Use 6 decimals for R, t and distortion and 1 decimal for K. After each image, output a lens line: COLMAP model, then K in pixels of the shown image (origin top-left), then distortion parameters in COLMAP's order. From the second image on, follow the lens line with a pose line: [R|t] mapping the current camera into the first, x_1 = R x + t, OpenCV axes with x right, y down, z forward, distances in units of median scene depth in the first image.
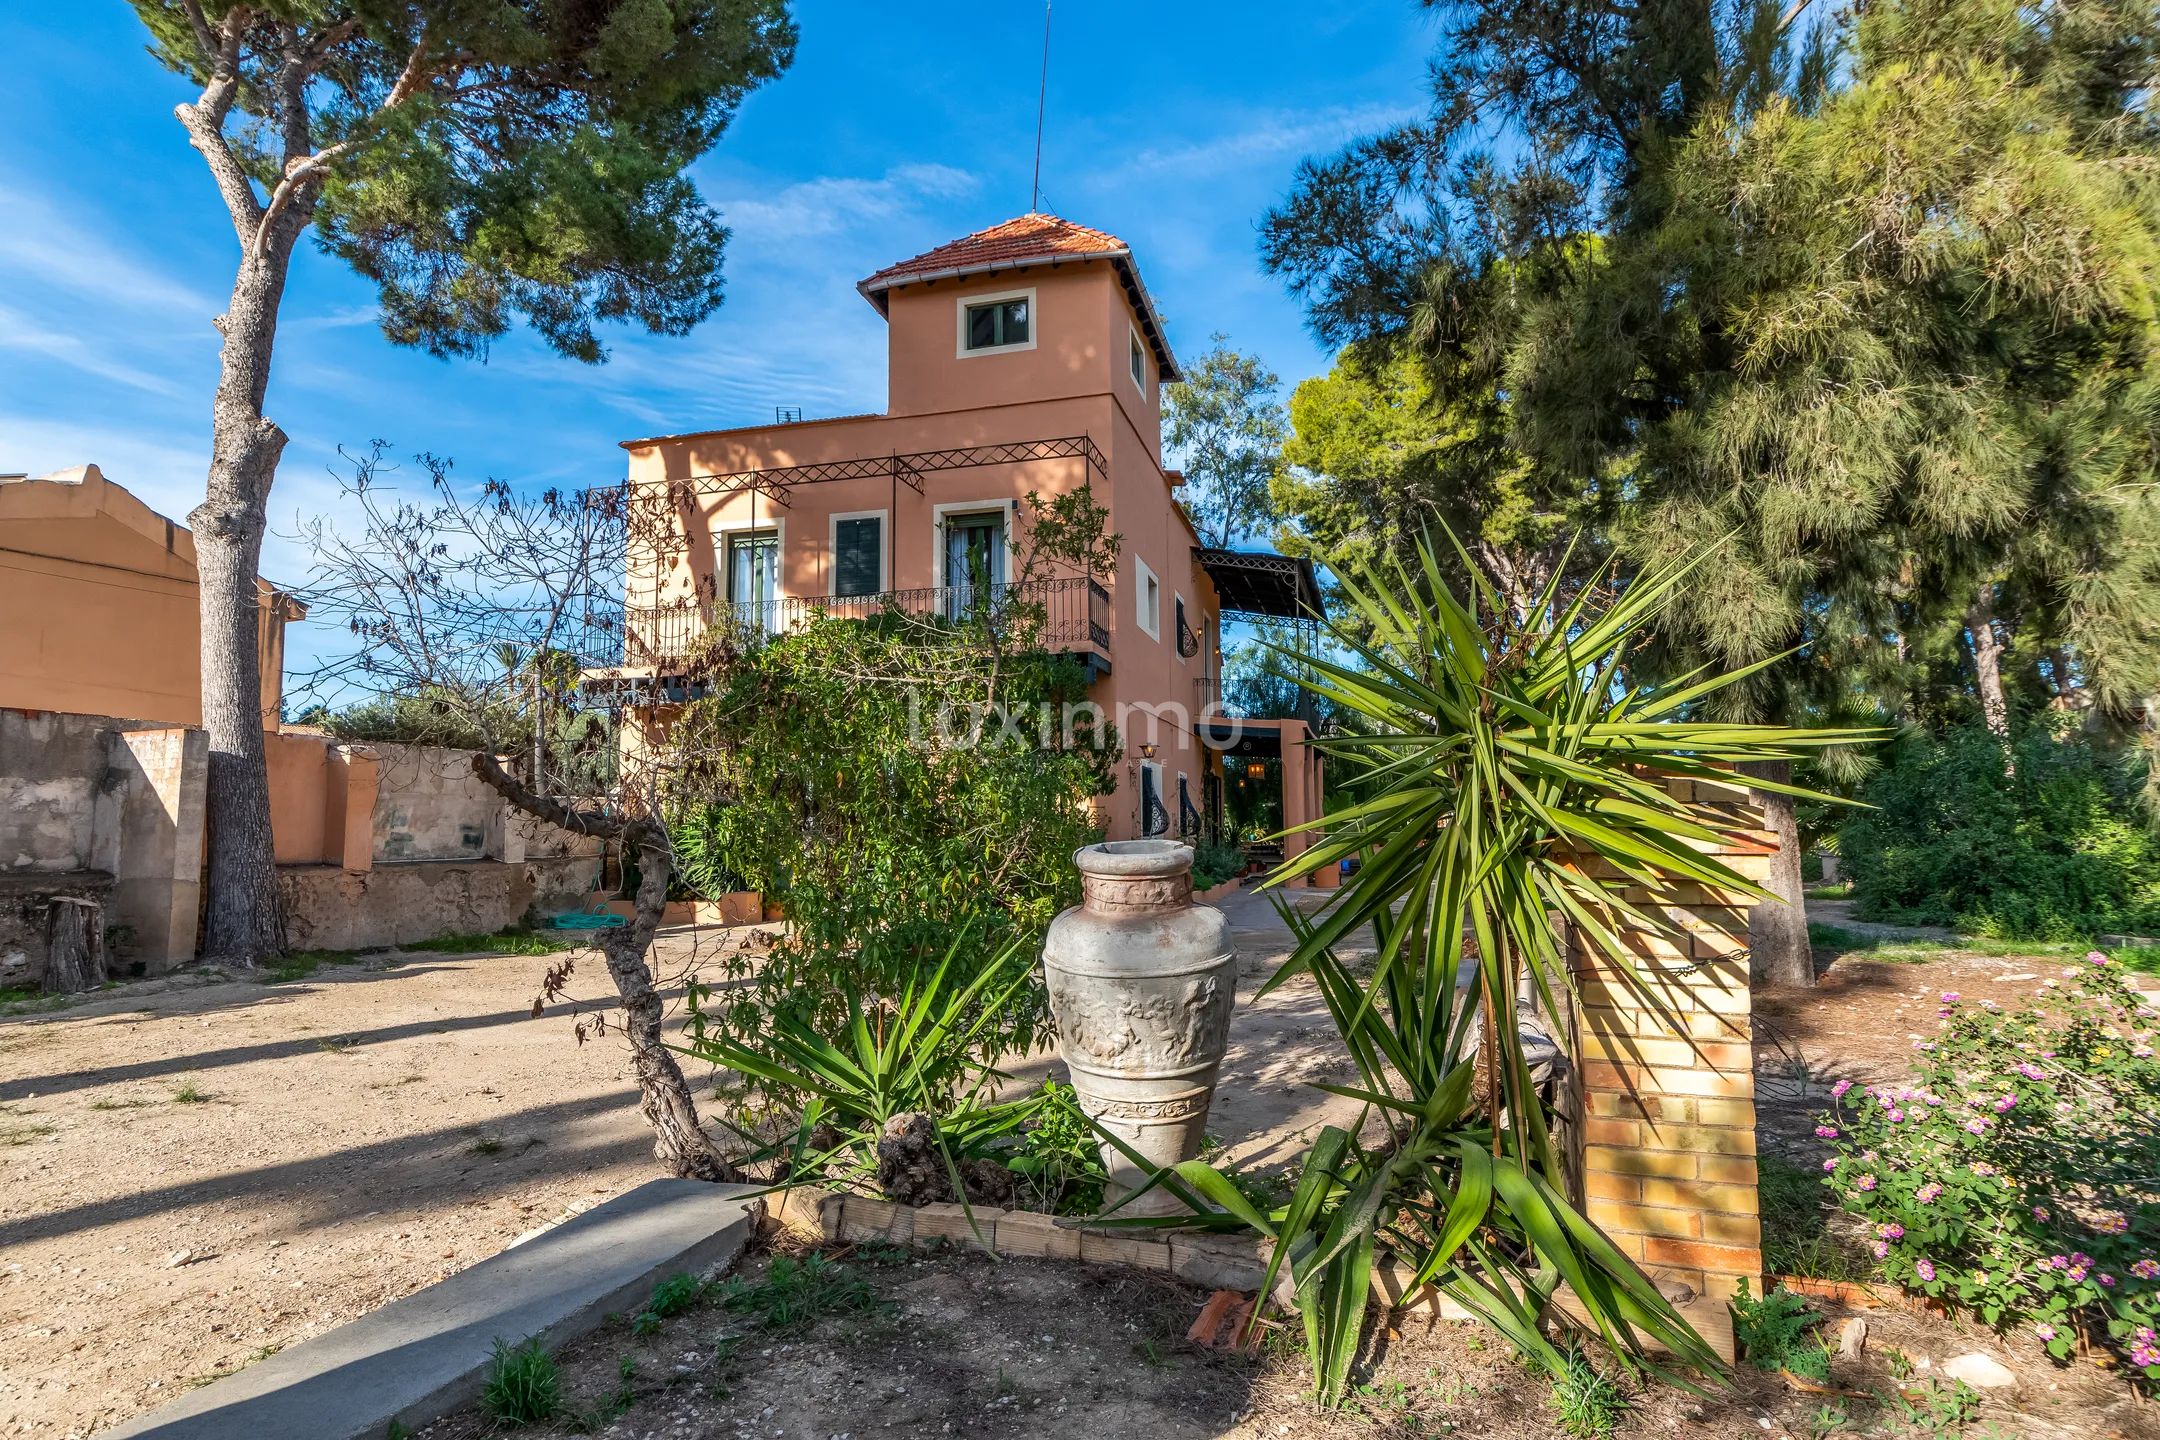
lens RADIAL K [[1159.1, 0, 1031.0], [0, 1159.1, 744.8], [0, 0, 1]] dist [-0.002967, 0.002410]
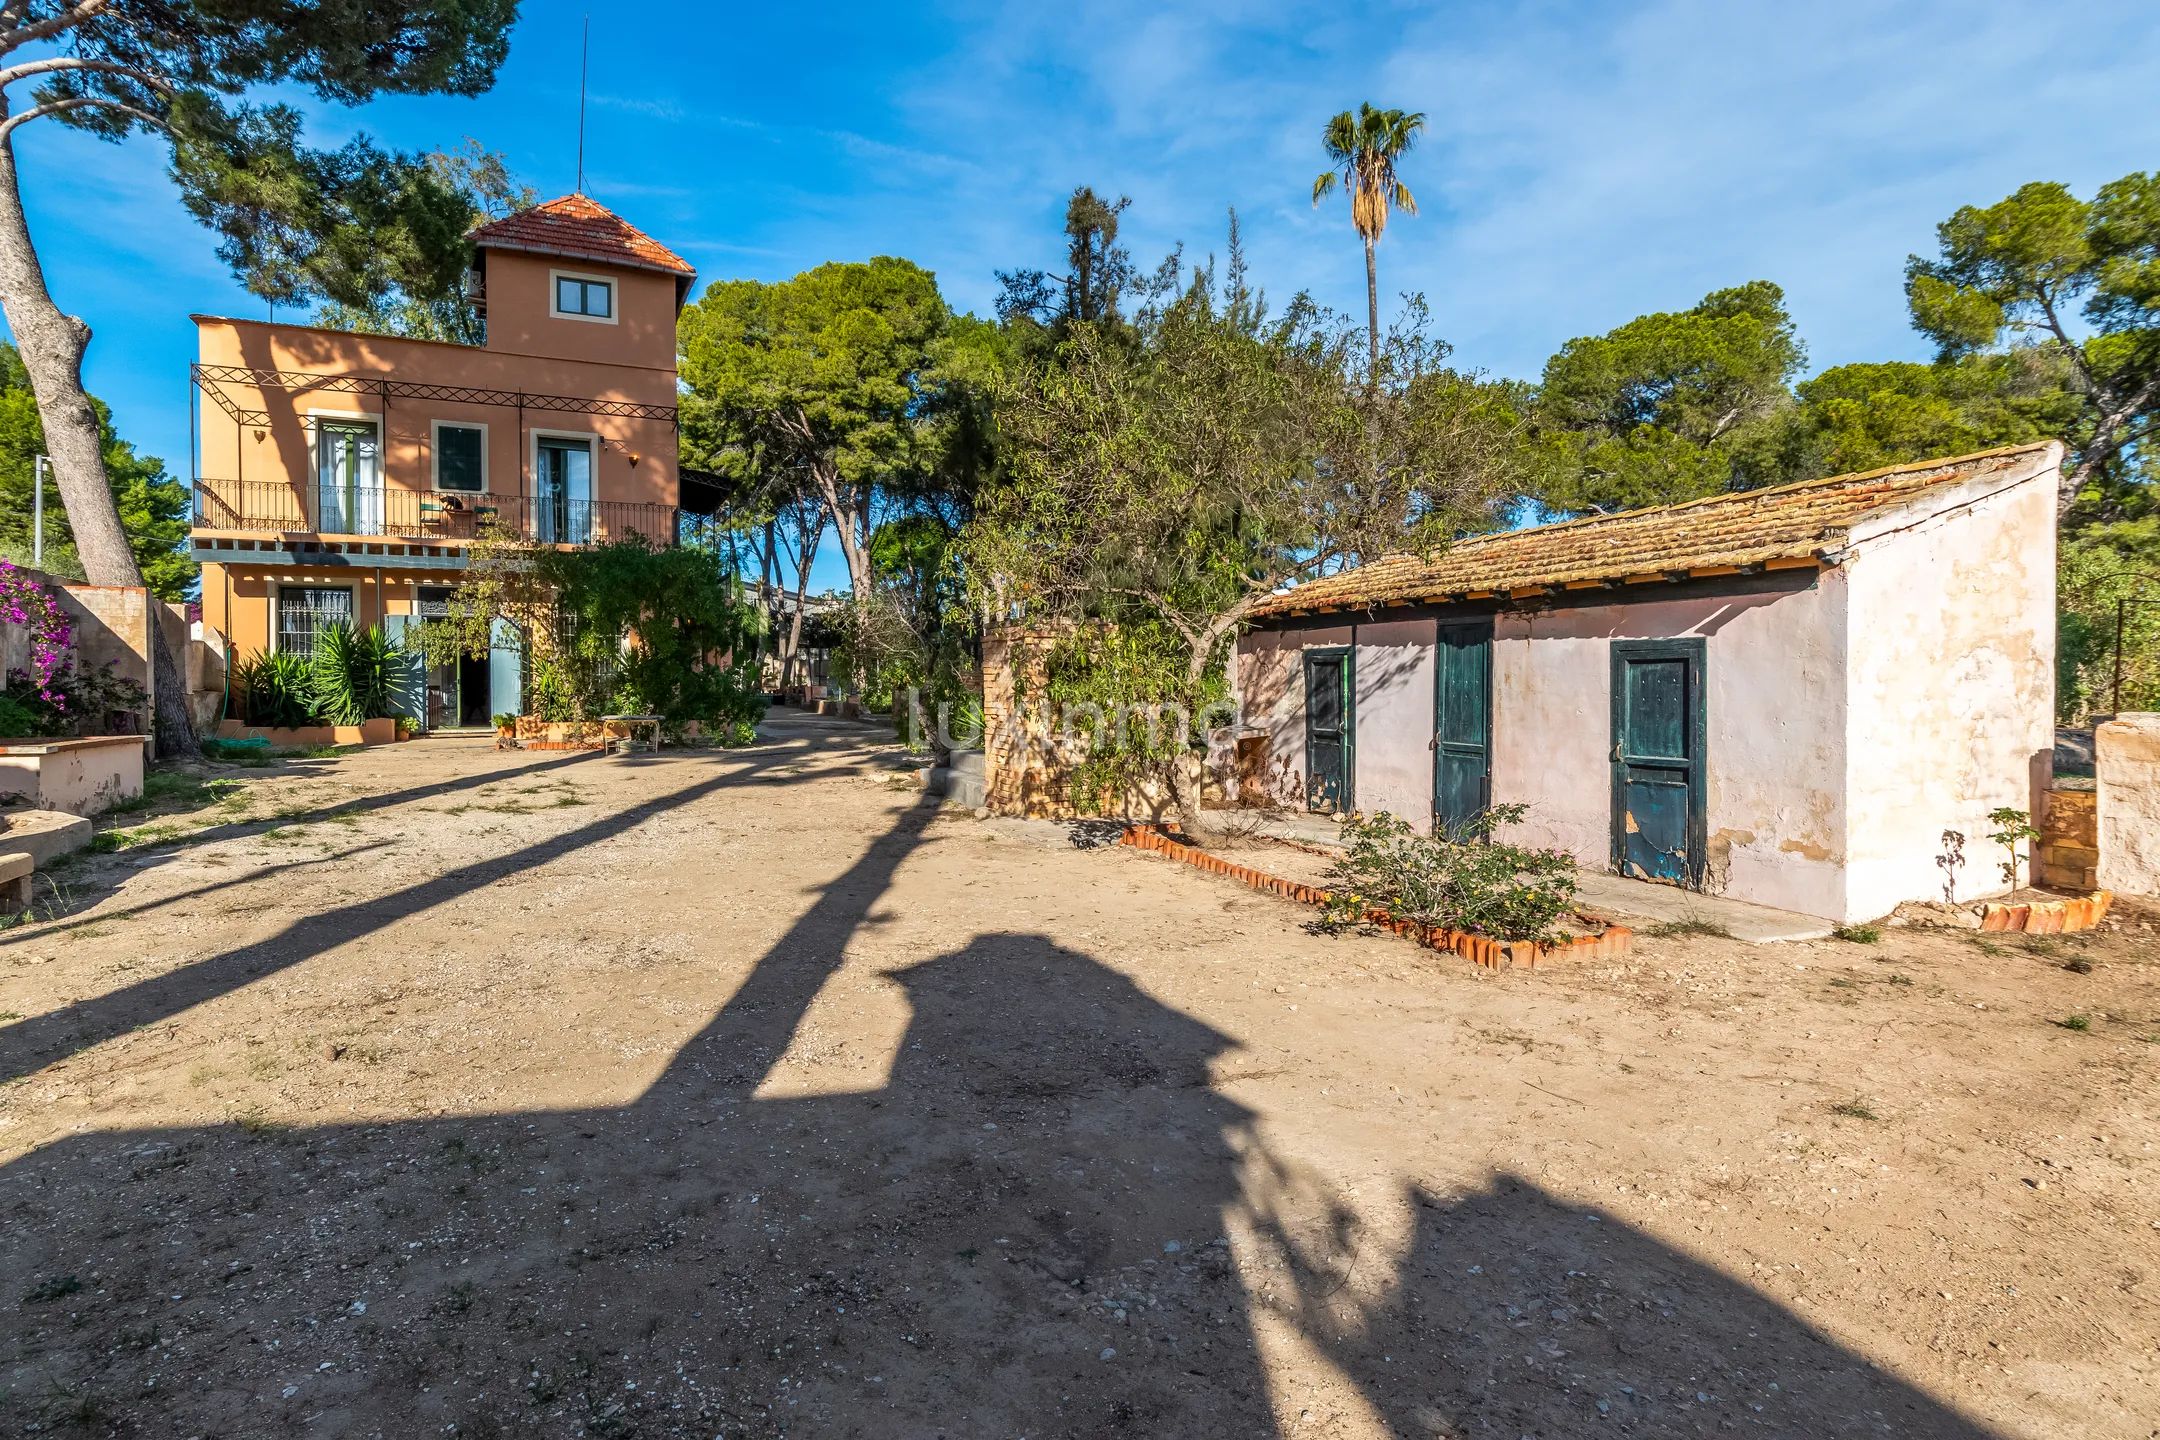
lens RADIAL K [[1203.1, 0, 1119.5], [0, 1203.1, 722.2], [0, 0, 1]] dist [-0.001647, -0.001438]
pose [[0.742252, -0.004506, 0.670106, -0.508270], [-0.063834, 0.994955, 0.077396, -0.023158], [-0.667074, -0.100223, 0.738219, -0.492012]]
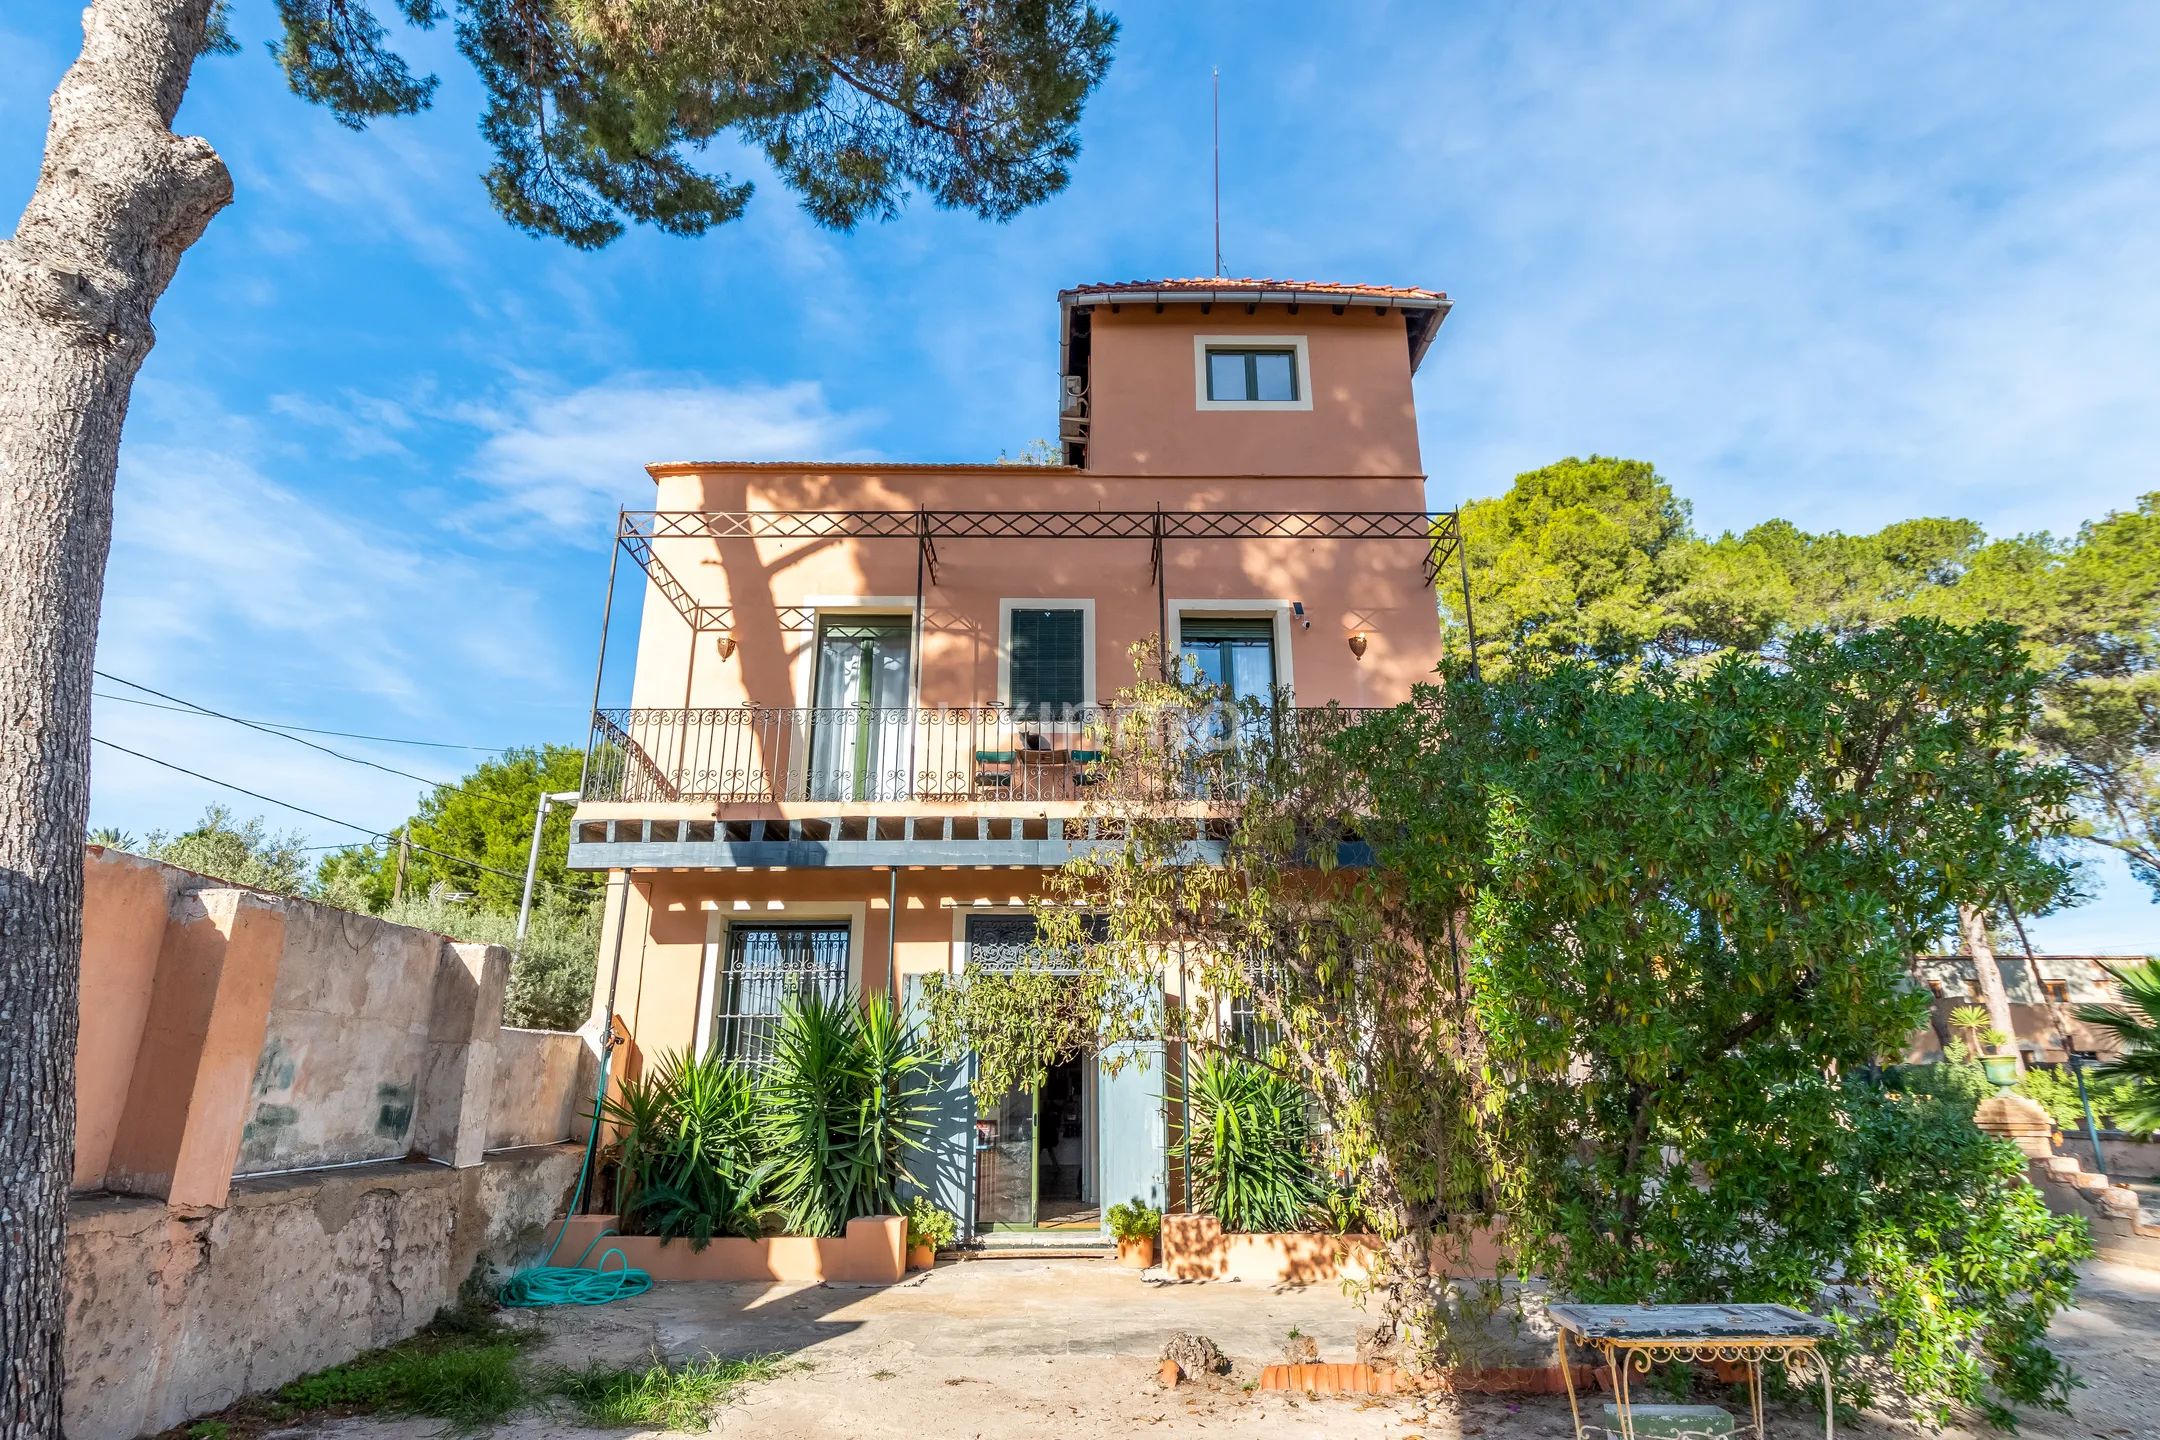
lens RADIAL K [[1181.5, 0, 1045.8], [0, 1181.5, 720.8], [0, 0, 1]] dist [0.001684, 0.001621]
pose [[0.963306, 0.096876, 0.250313, -0.320733], [-0.039216, 0.973384, -0.225800, 0.020038], [-0.265525, 0.207698, 0.941466, 0.388662]]
